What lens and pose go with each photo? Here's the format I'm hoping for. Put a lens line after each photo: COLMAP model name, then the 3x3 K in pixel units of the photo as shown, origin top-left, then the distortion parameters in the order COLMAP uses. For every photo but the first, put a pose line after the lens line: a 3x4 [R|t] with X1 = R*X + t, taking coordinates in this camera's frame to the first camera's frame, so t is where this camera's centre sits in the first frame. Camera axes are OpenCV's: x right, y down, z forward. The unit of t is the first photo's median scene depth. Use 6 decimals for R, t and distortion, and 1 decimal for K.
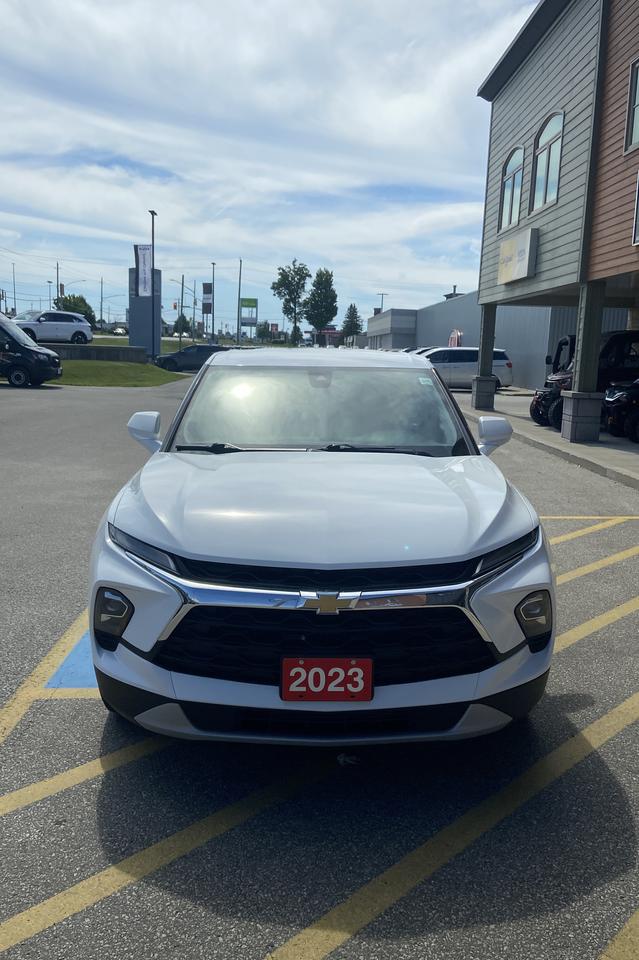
lens RADIAL K [[784.1, 0, 319.5], [0, 784.1, 480.0], [0, 0, 1]] dist [0.100019, -0.096667]
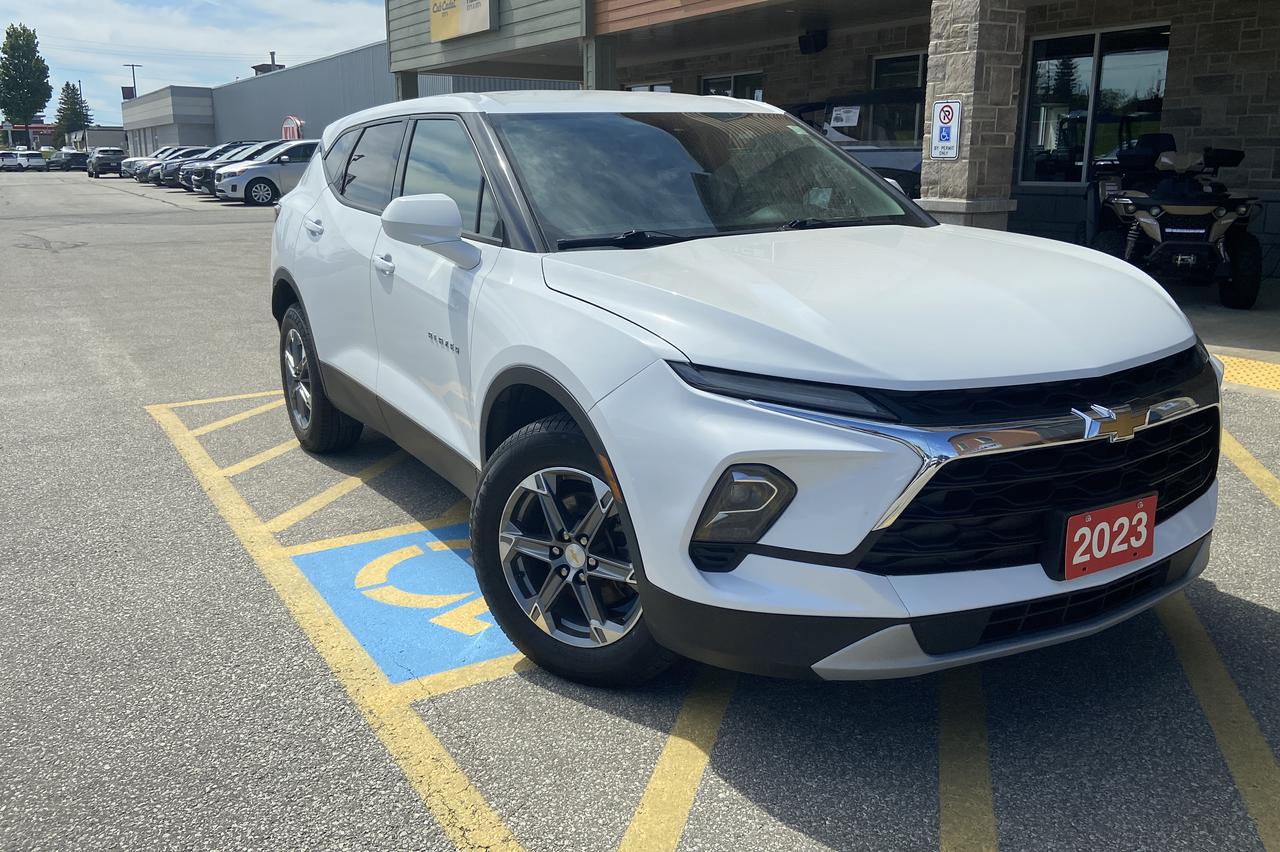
lens RADIAL K [[1045.4, 0, 638.2], [0, 1045.4, 407.2], [0, 0, 1]] dist [0.100019, -0.096667]
pose [[0.886377, -0.138675, 0.441706, -0.709929], [0.103079, 0.989250, 0.103729, 0.007351], [-0.451342, -0.046412, 0.891143, 0.366338]]
